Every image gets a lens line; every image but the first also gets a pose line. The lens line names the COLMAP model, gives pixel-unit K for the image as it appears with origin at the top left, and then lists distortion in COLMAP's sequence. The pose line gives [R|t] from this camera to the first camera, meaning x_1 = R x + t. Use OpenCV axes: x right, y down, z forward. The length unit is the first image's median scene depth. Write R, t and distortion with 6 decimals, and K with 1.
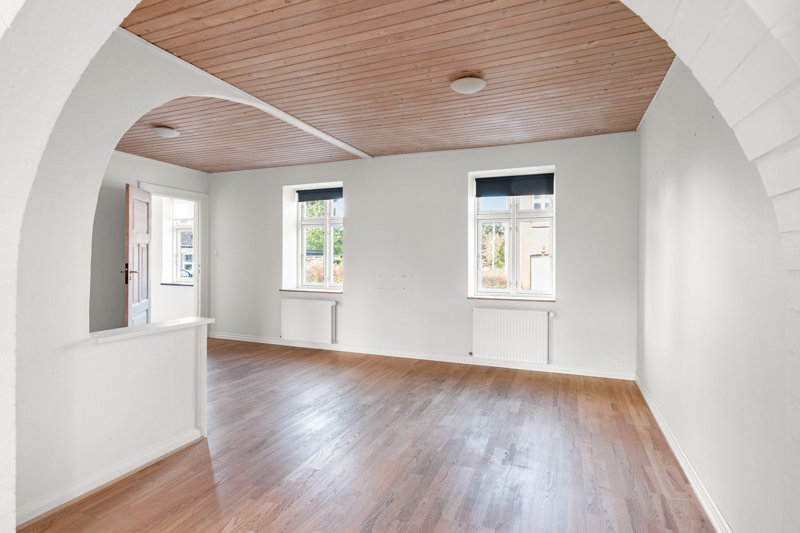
lens RADIAL K [[408.4, 0, 400.6], [0, 408.4, 263.0], [0, 0, 1]] dist [-0.005354, -0.002314]
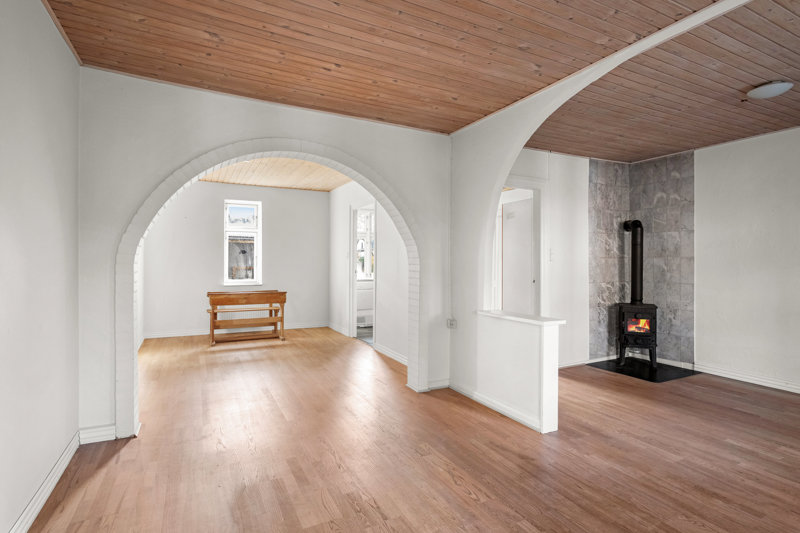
lens RADIAL K [[408.4, 0, 401.0], [0, 408.4, 263.8], [0, 0, 1]] dist [-0.005354, -0.002314]
pose [[-0.656765, -0.001825, -0.754094, 0.594043], [-0.012596, 0.999884, 0.008550, -0.016891], [0.753991, 0.015114, -0.656711, 1.495513]]
